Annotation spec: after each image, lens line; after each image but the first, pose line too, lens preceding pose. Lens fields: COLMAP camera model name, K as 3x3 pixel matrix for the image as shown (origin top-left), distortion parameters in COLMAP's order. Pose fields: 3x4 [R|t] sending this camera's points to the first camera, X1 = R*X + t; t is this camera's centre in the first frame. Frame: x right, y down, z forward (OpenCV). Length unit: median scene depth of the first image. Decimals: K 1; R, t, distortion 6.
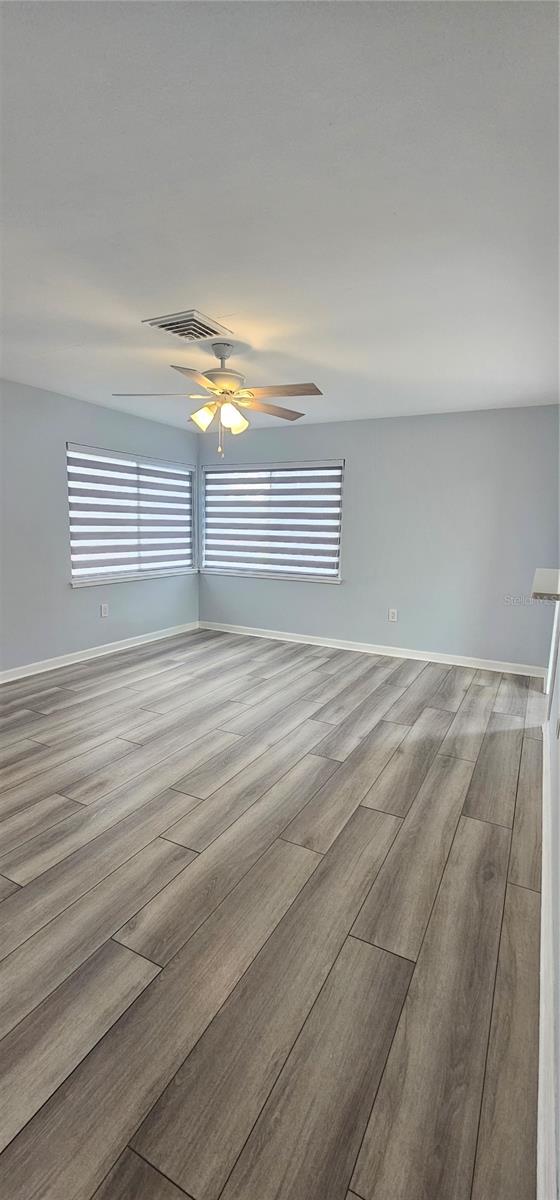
lens RADIAL K [[492.1, 0, 280.0], [0, 492.1, 600.0], [0, 0, 1]] dist [-0.000762, 0.000396]
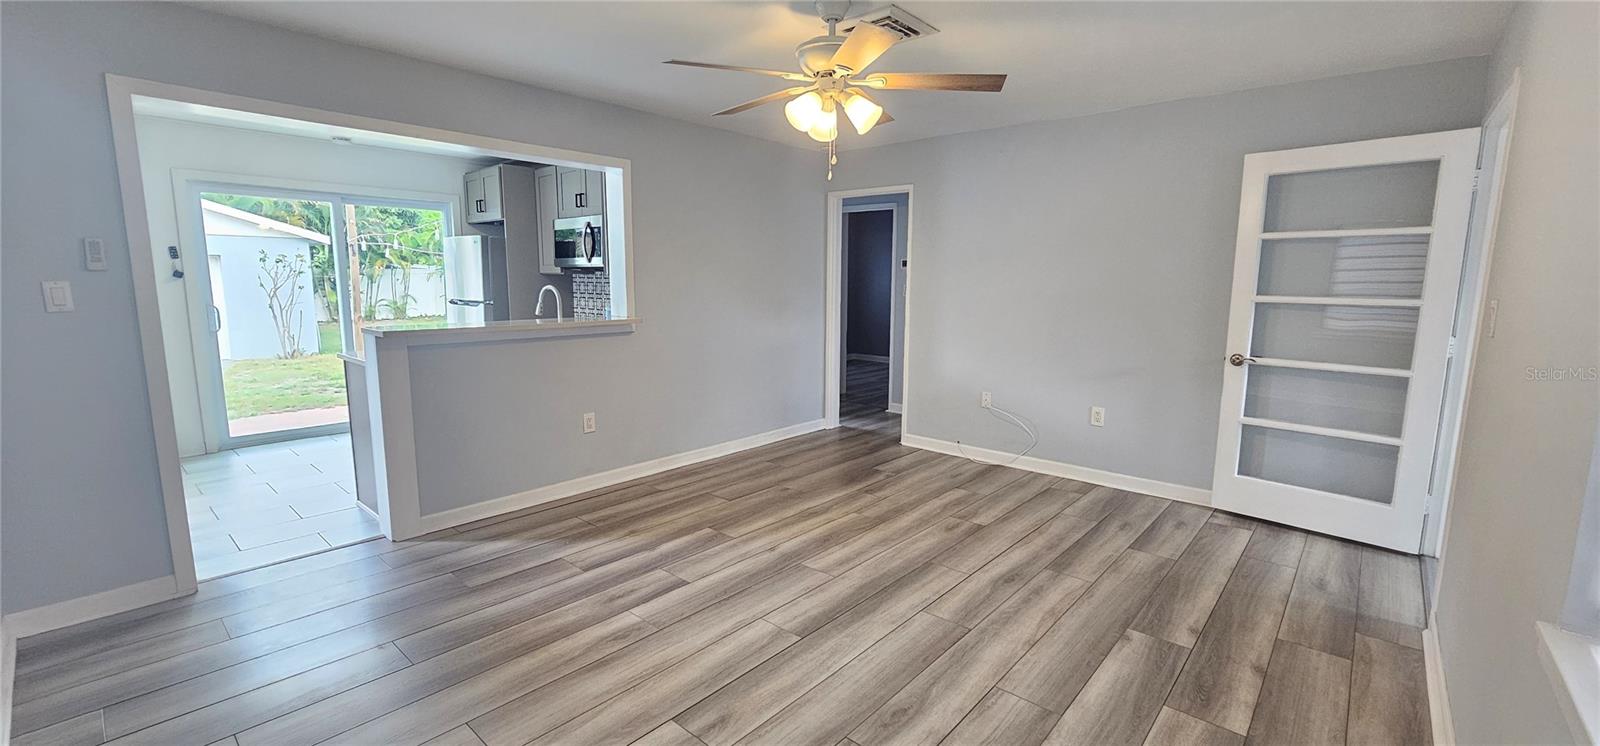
lens RADIAL K [[656.2, 0, 800.0], [0, 656.2, 373.0], [0, 0, 1]] dist [-0.000762, 0.000396]
pose [[-0.971135, -0.064804, 0.229557, -0.281841], [0.006980, 0.954253, 0.298917, -0.295273], [-0.238427, 0.291892, -0.926257, 1.824498]]
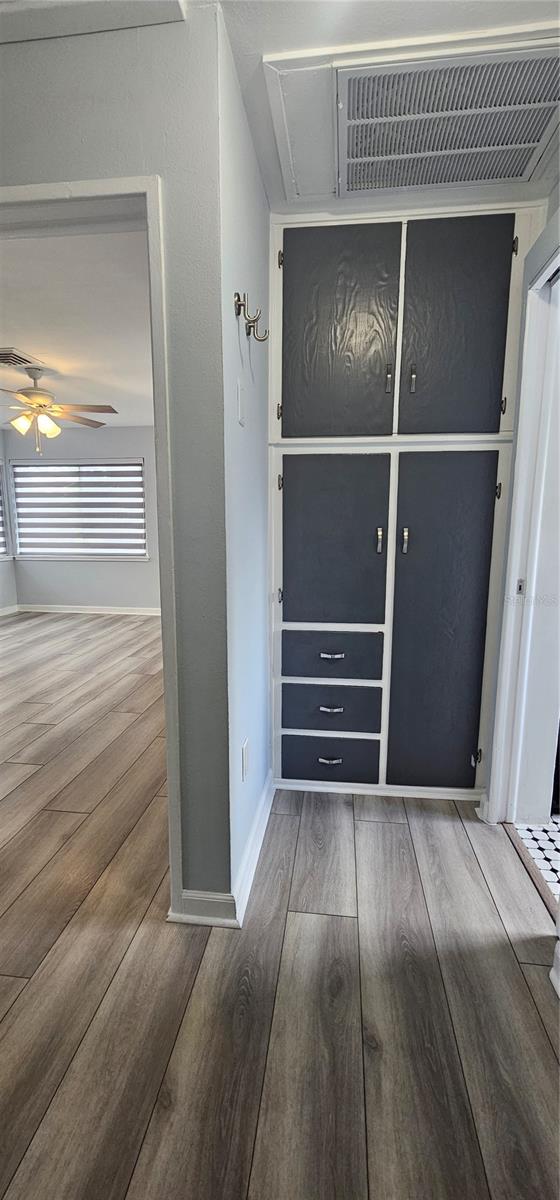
lens RADIAL K [[492.1, 0, 280.0], [0, 492.1, 600.0], [0, 0, 1]] dist [-0.000762, 0.000396]
pose [[0.932612, -0.077083, 0.352552, -0.016489], [0.073704, 0.997014, 0.023018, 0.098070], [-0.353274, 0.004518, 0.935509, -0.406293]]
